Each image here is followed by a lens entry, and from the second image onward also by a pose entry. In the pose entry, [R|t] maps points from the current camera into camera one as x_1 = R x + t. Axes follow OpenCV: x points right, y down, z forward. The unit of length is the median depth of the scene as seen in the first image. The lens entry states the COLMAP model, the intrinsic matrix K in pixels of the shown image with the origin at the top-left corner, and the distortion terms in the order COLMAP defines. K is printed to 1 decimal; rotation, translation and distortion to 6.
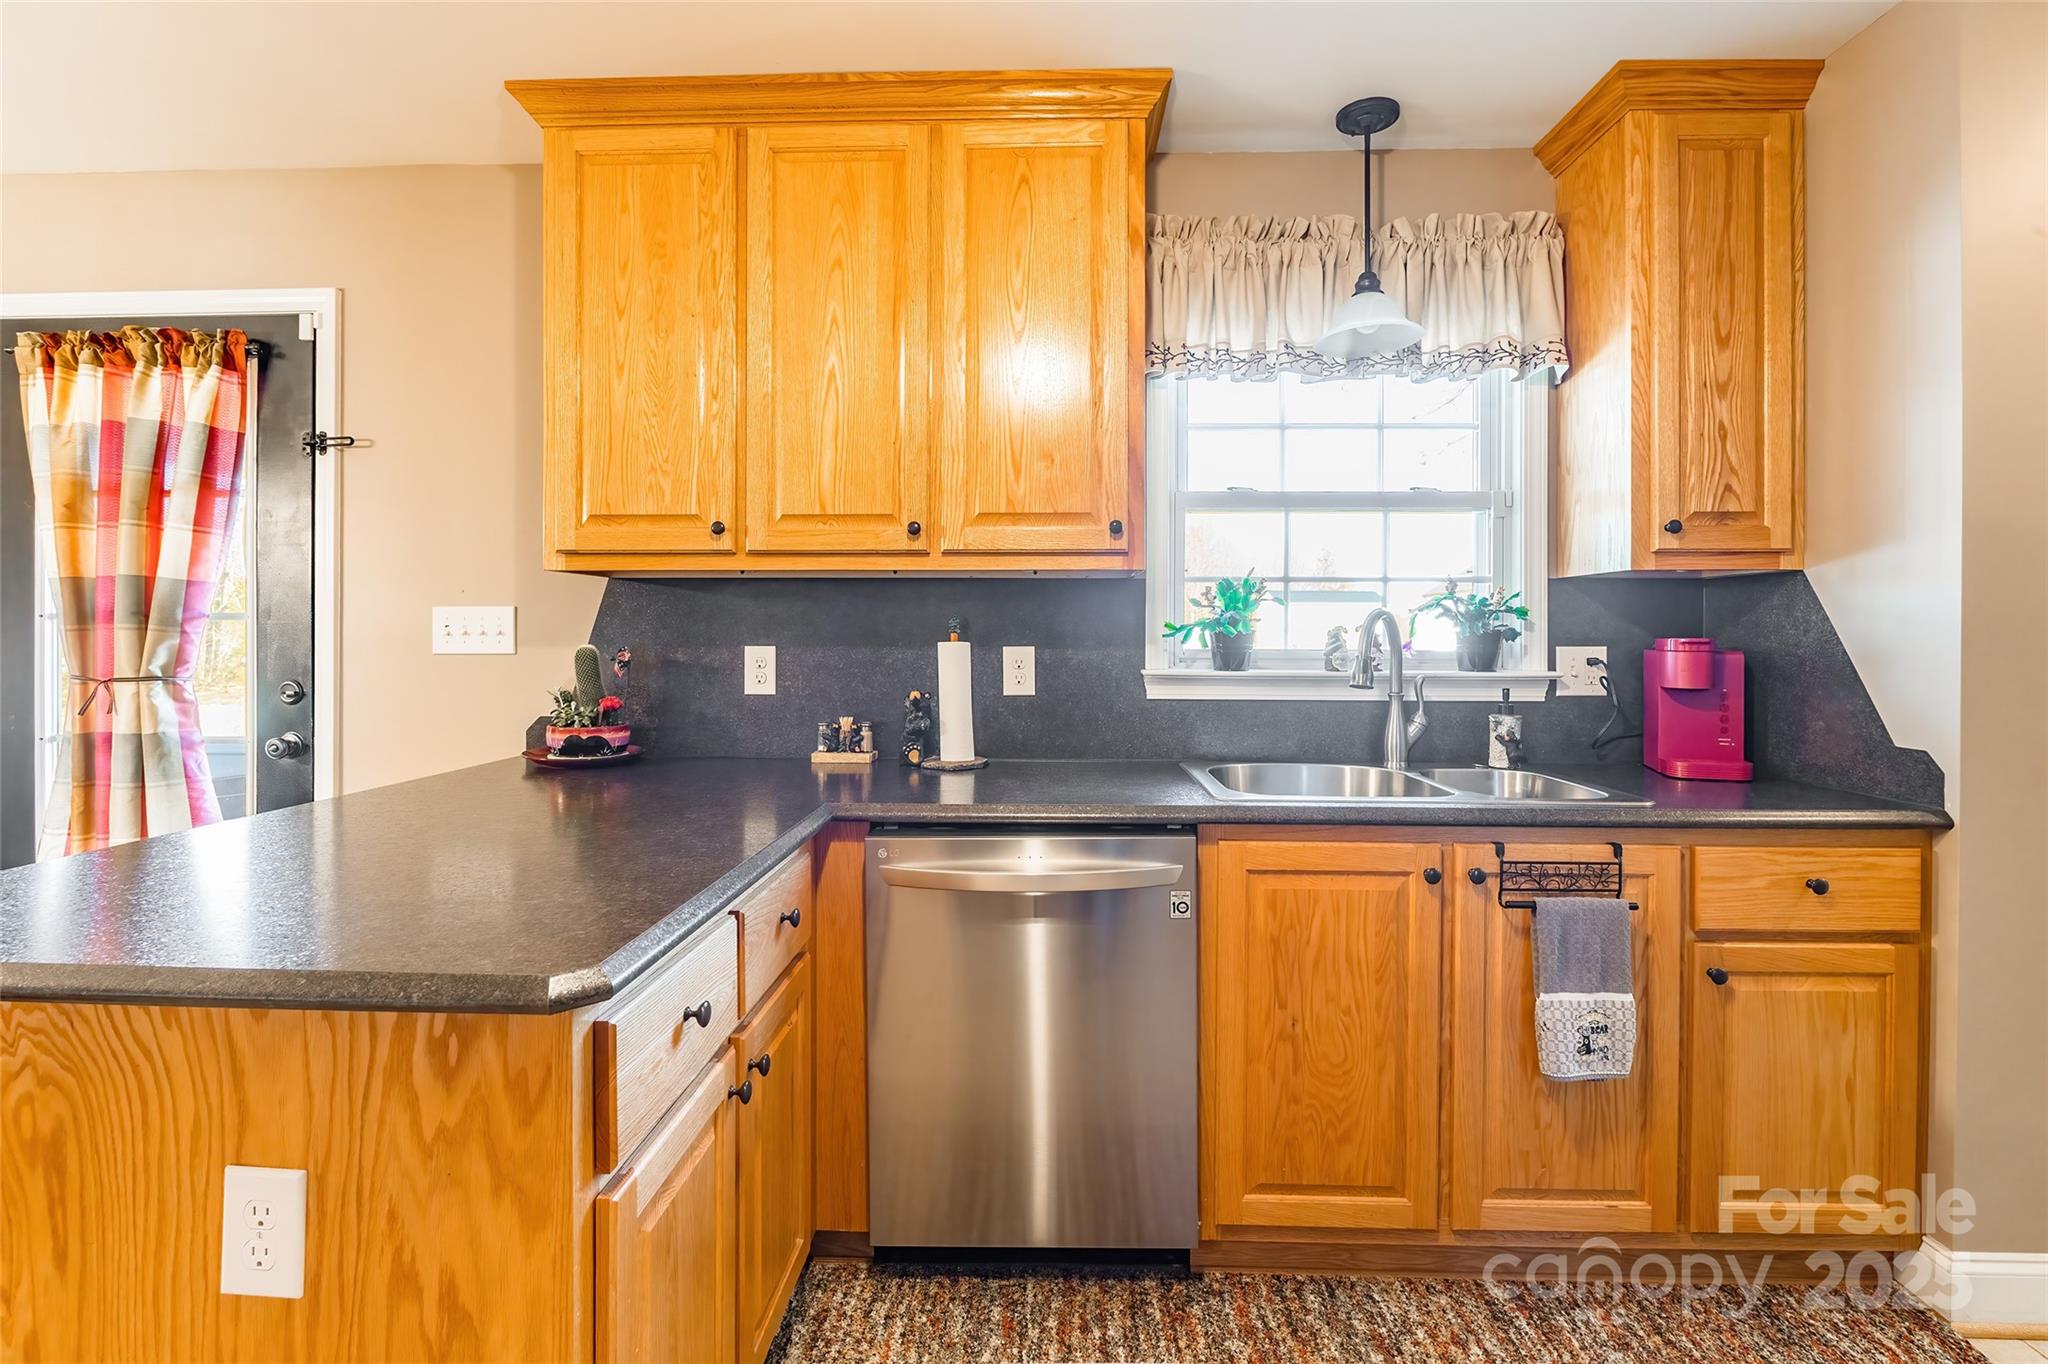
lens RADIAL K [[958.4, 0, 1025.9], [0, 958.4, 639.9], [0, 0, 1]] dist [-0.010286, 0.000024]
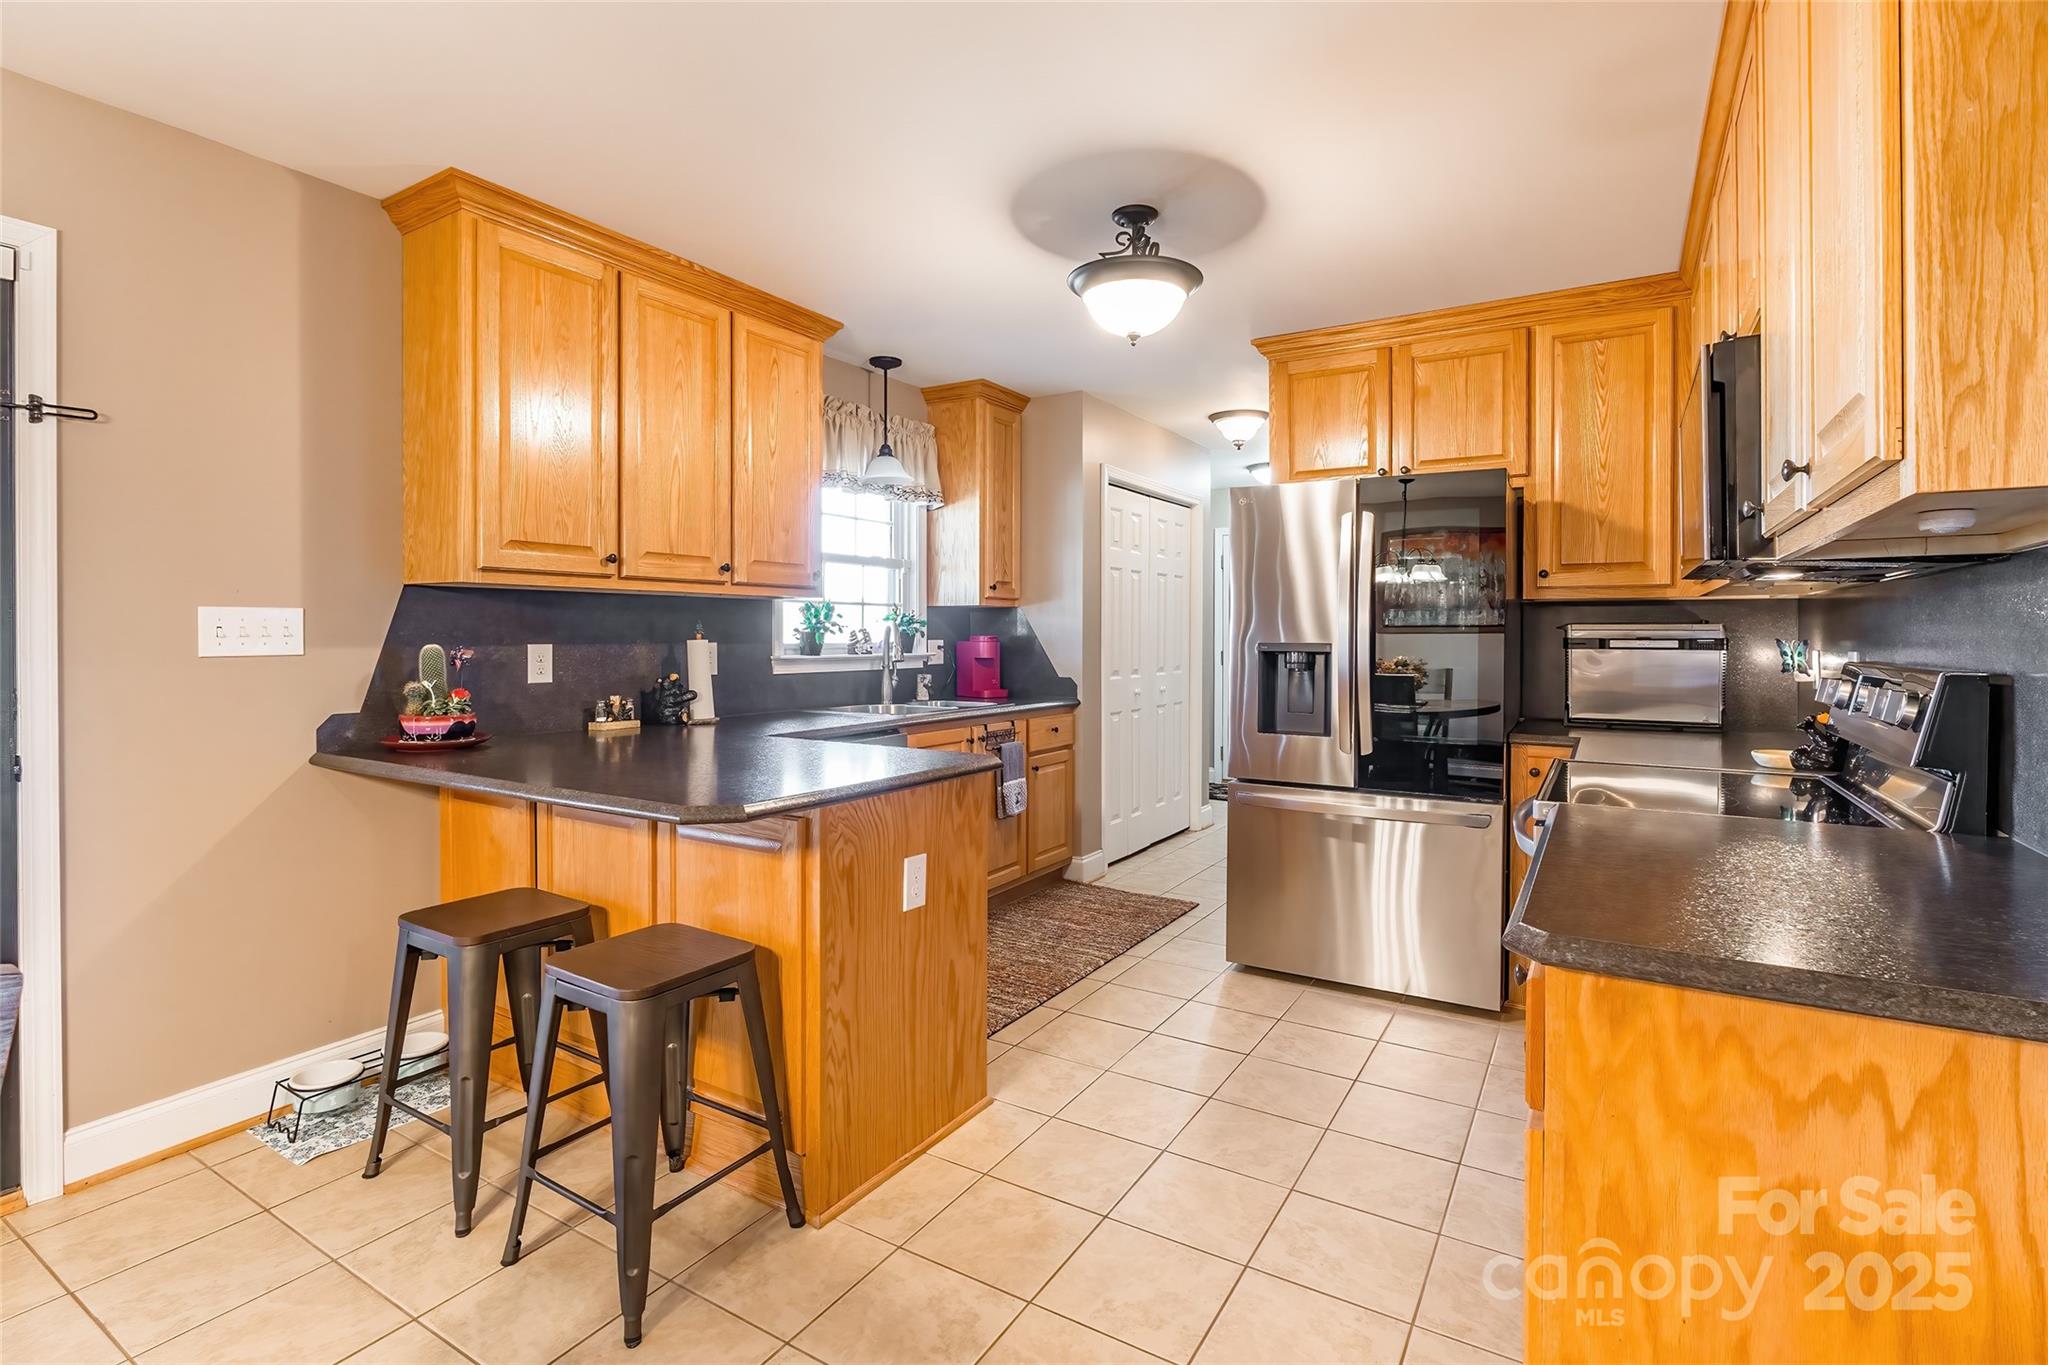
lens RADIAL K [[948.0, 0, 1048.8], [0, 948.0, 641.1], [0, 0, 1]] dist [-0.011298, 0.000388]
pose [[0.485563, -0.008720, 0.874158, -1.195157], [0.002623, 0.999960, 0.008518, -0.007970], [-0.874198, -0.001843, 0.485566, -0.211945]]
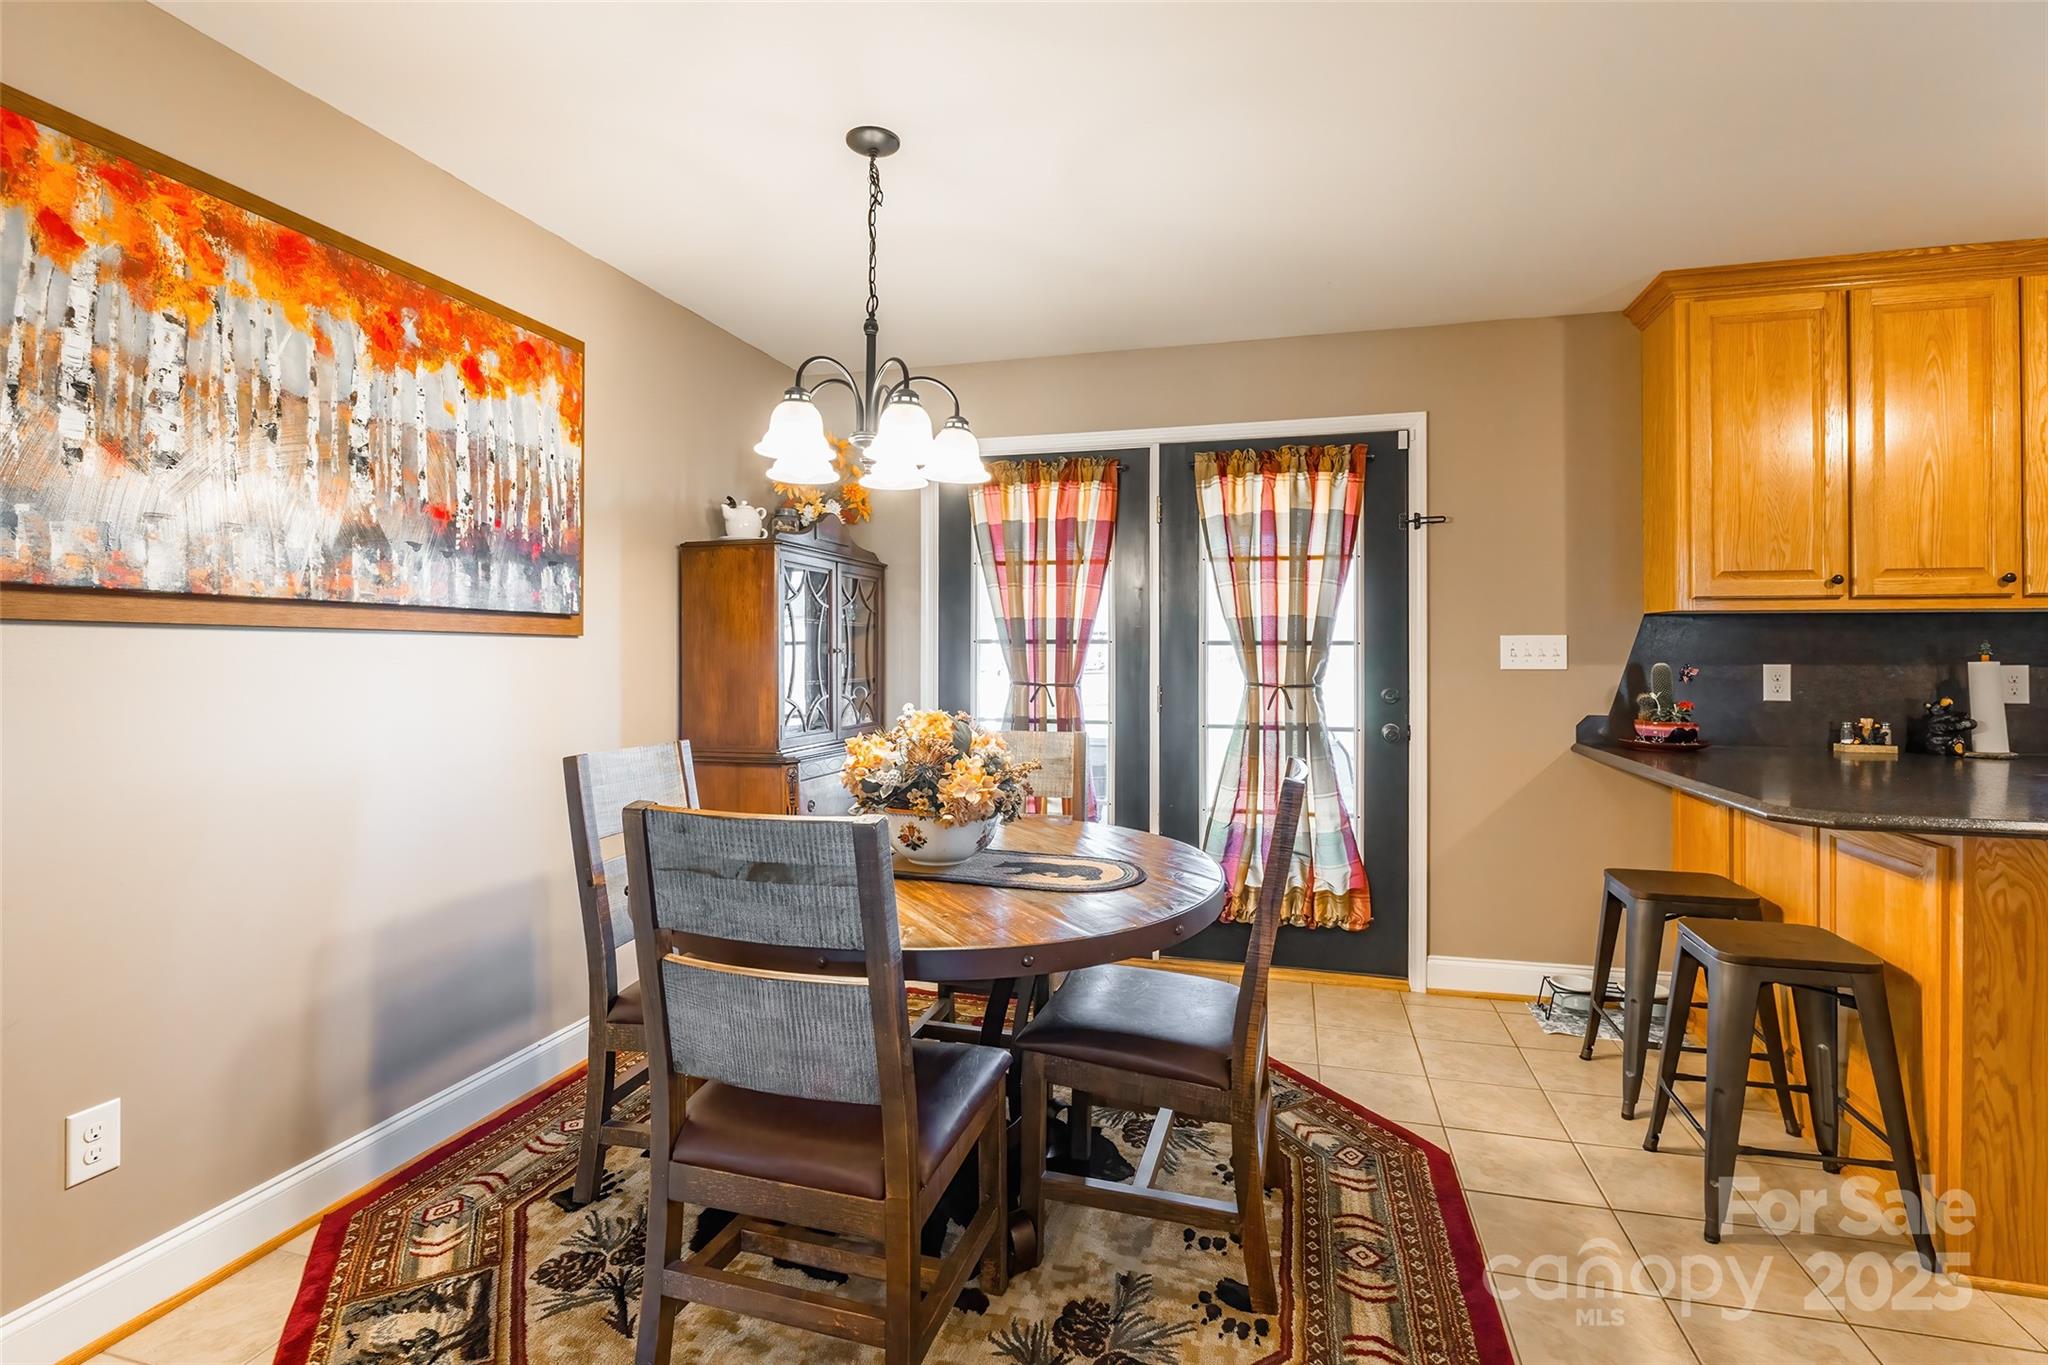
lens RADIAL K [[972.6, 0, 1015.7], [0, 972.6, 647.5], [0, 0, 1]] dist [-0.013101, 0.000513]
pose [[0.969793, -0.001675, -0.243922, -1.124883], [-0.000815, 0.999949, -0.010109, -0.003203], [0.243926, 0.010003, 0.969742, -0.640998]]
